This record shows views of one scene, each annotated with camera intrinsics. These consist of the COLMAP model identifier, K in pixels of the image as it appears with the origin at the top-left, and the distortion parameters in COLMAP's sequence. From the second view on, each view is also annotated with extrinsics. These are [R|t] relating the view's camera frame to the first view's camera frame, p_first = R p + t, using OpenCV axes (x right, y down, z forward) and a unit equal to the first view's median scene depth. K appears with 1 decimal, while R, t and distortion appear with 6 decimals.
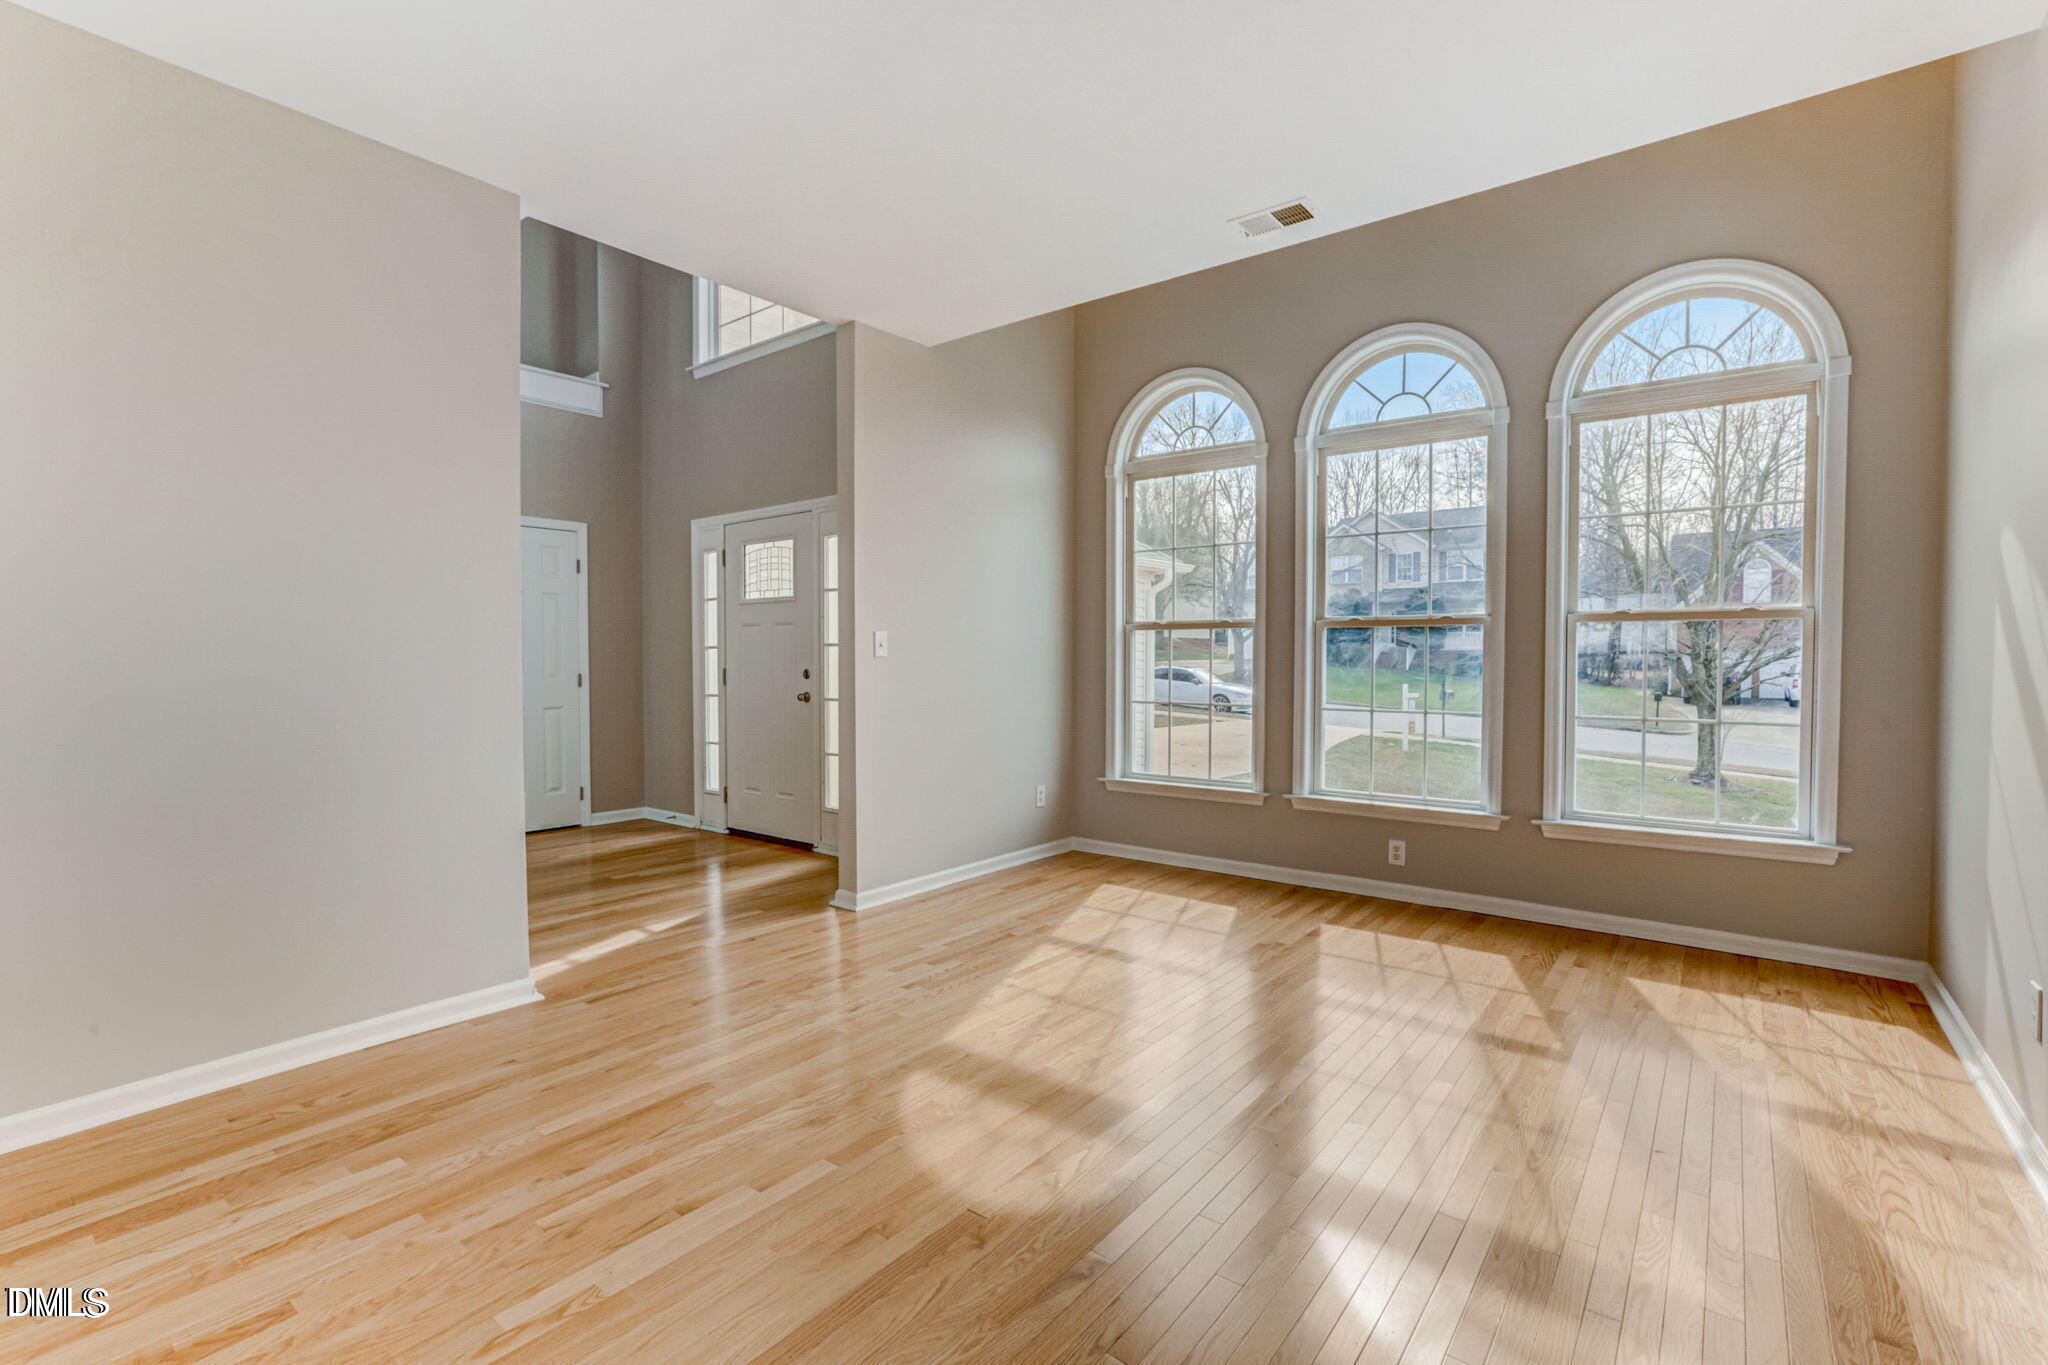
lens RADIAL K [[921.5, 0, 1029.3], [0, 921.5, 677.2], [0, 0, 1]] dist [-0.028207, 0.014108]
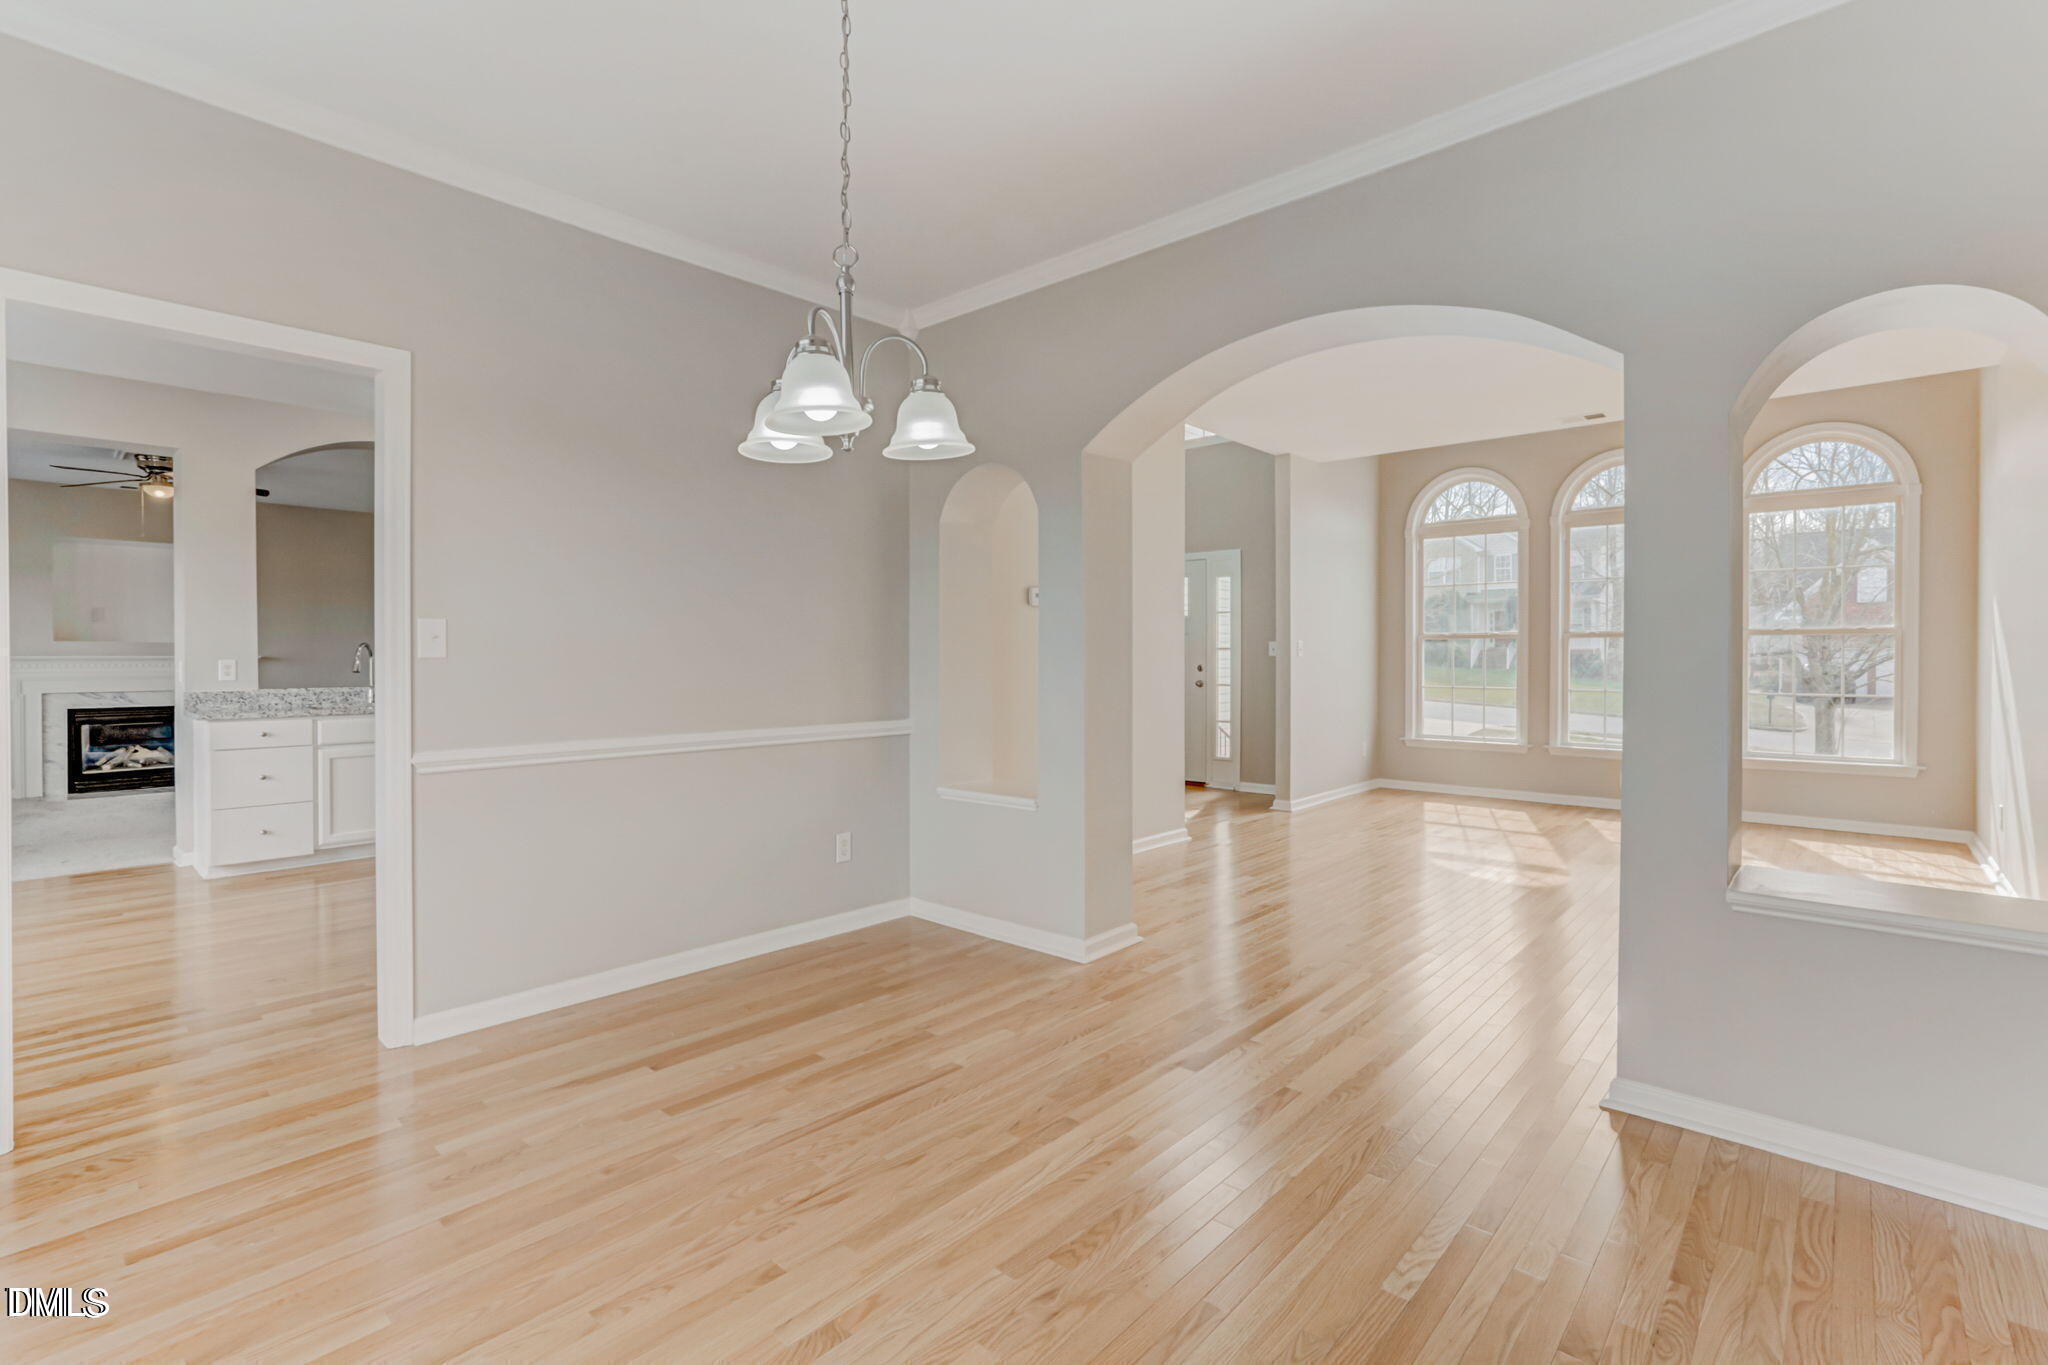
lens RADIAL K [[953.3, 0, 1033.5], [0, 953.3, 662.0], [0, 0, 1]] dist [-0.010523, 0.016392]
pose [[0.998846, -0.000170, -0.048021, -0.472815], [-0.000599, 0.999872, -0.015996, 0.011990], [0.048017, 0.016006, 0.998718, -0.606877]]
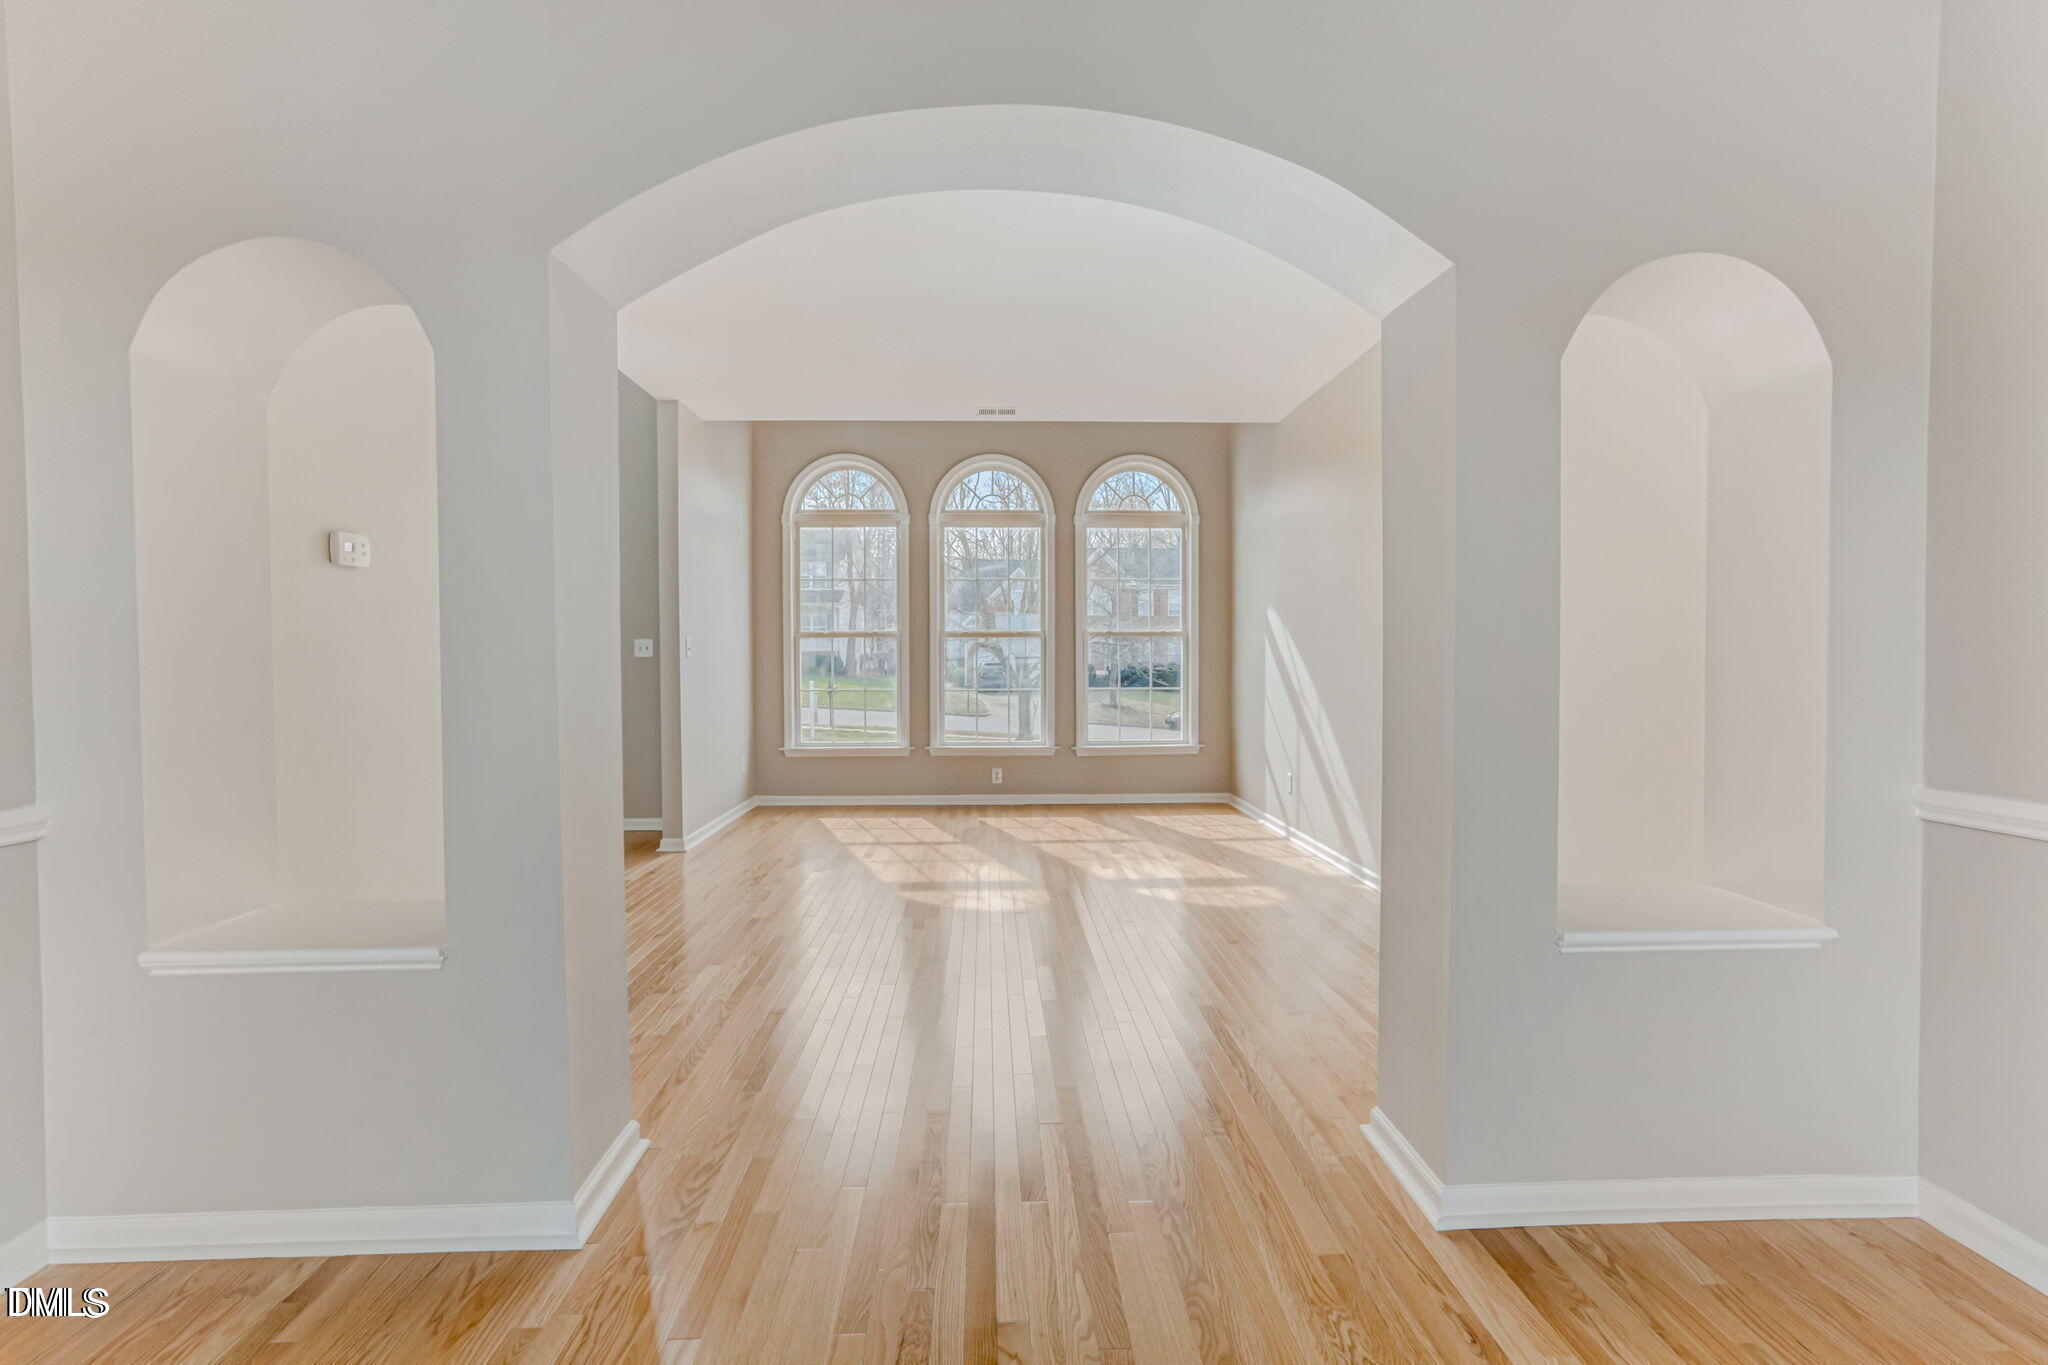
lens RADIAL K [[937.8, 0, 1024.0], [0, 937.8, 682.5], [0, 0, 1]] dist [-0.060139, 0.038225]
pose [[0.760173, -0.020180, 0.649407, -0.565708], [0.018084, 0.999787, 0.009899, 0.007287], [-0.649469, 0.004219, 0.760376, -0.268675]]
